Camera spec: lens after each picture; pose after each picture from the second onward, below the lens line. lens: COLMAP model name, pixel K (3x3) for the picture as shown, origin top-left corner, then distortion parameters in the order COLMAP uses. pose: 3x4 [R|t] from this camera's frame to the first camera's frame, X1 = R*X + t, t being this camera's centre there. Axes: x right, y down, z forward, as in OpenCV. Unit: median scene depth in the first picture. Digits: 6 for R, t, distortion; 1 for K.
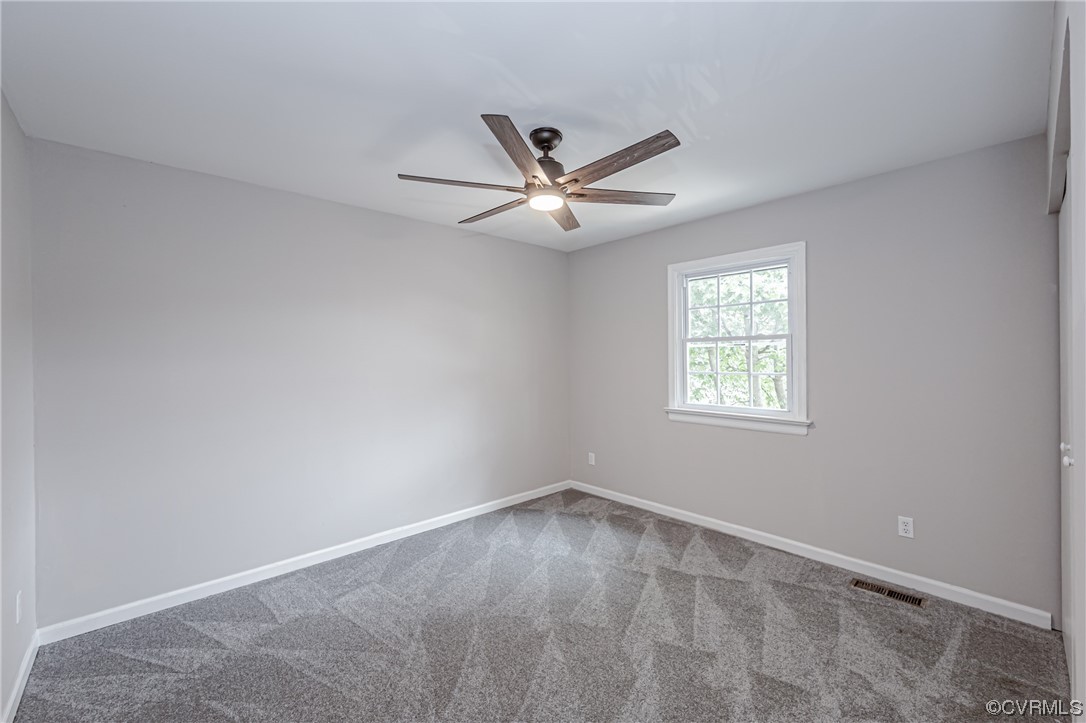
lens RADIAL K [[413.7, 0, 534.3], [0, 413.7, 353.4], [0, 0, 1]] dist [0.000273, 0.000003]
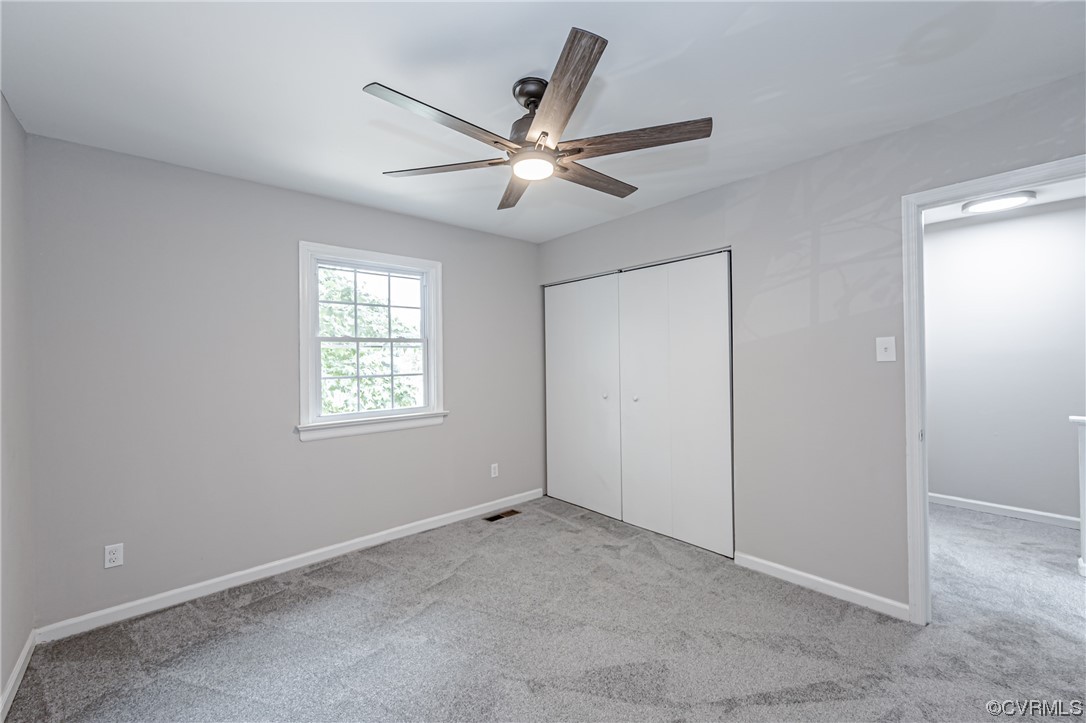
lens RADIAL K [[435.2, 0, 539.7], [0, 435.2, 357.1], [0, 0, 1]] dist [0.000135, -0.000180]
pose [[0.043840, 0.009865, 0.998990, -0.544571], [0.006552, 0.999927, -0.010162, 0.018078], [-0.999017, 0.006990, 0.043772, 0.606431]]
